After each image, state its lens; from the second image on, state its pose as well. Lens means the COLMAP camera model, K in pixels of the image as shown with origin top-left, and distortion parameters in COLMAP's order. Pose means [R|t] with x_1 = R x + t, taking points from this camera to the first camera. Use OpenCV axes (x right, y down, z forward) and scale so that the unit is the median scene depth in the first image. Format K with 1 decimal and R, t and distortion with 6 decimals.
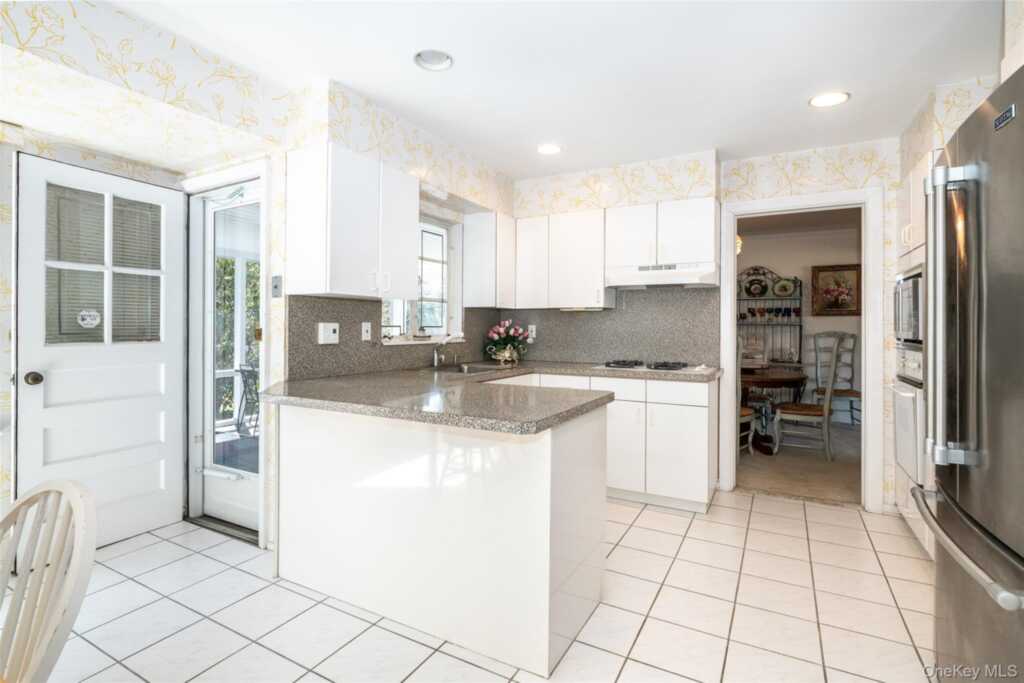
lens RADIAL K [[483.0, 0, 514.3], [0, 483.0, 332.1], [0, 0, 1]] dist [-0.002599, 0.000017]
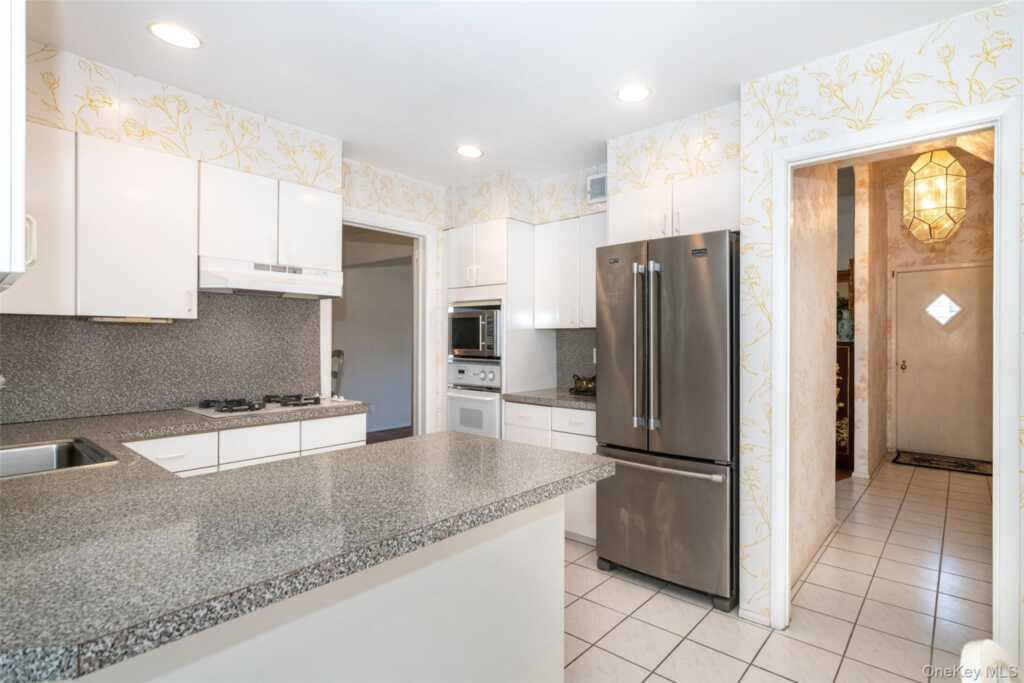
lens RADIAL K [[520.5, 0, 513.9], [0, 520.5, 339.2], [0, 0, 1]] dist [-0.004313, -0.000533]
pose [[0.205031, -0.005110, 0.978742, -0.403307], [0.004154, 0.999982, 0.004351, -0.027152], [-0.978747, 0.003173, 0.205048, 0.479097]]
